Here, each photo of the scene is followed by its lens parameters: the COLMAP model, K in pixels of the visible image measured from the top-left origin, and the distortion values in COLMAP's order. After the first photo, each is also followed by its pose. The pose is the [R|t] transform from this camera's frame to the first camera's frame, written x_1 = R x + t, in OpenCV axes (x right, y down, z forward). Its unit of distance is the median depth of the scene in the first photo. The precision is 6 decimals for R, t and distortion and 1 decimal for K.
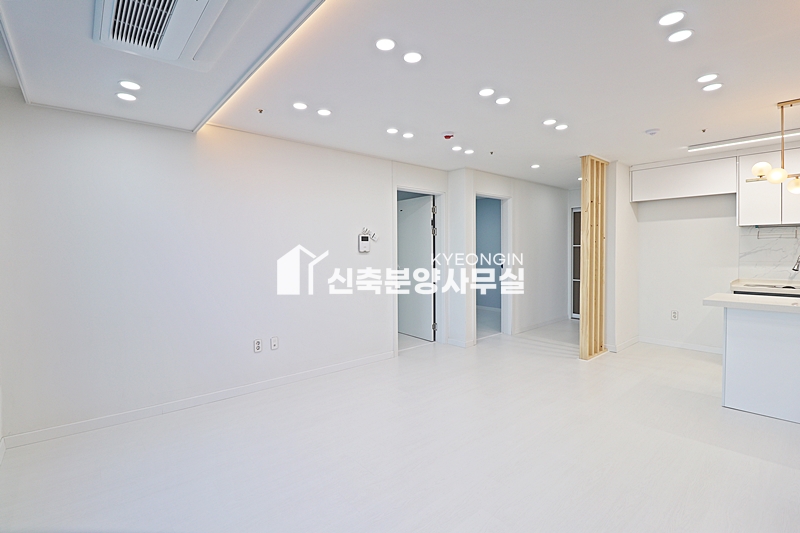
lens RADIAL K [[370.9, 0, 395.8], [0, 370.9, 261.9], [0, 0, 1]] dist [-0.015689, -0.000228]
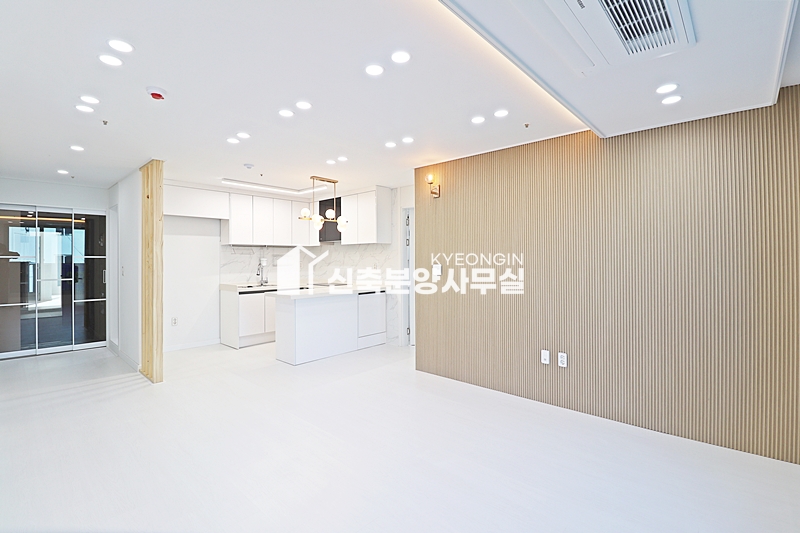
lens RADIAL K [[370.9, 0, 396.2], [0, 370.9, 259.5], [0, 0, 1]] dist [-0.015689, -0.000228]
pose [[-0.117015, 0.006379, 0.993110, -0.471440], [0.036383, 0.999336, -0.002132, -0.016028], [-0.992463, 0.035883, -0.117170, 0.531067]]
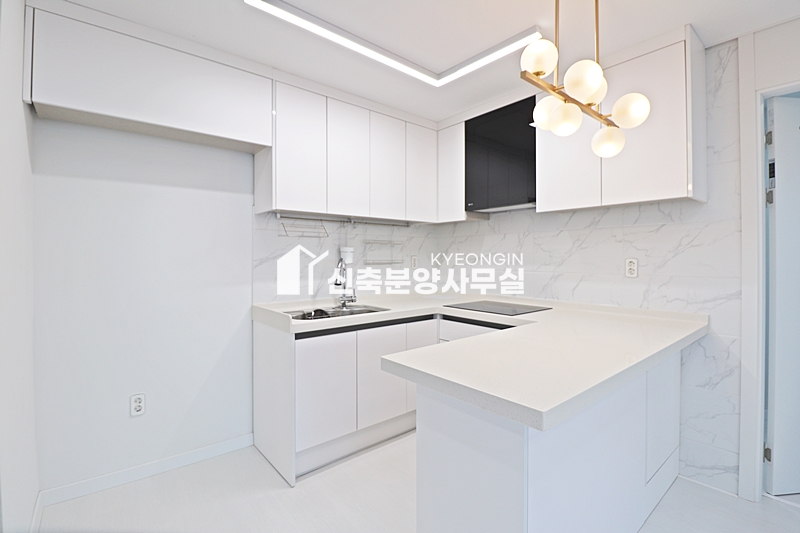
lens RADIAL K [[370.9, 0, 398.7], [0, 370.9, 266.1], [0, 0, 1]] dist [-0.015689, -0.000228]
pose [[0.013459, -0.014533, 0.999804, 0.377292], [0.031873, 0.999392, 0.014098, -0.015216], [-0.999401, 0.031677, 0.013914, 0.779329]]
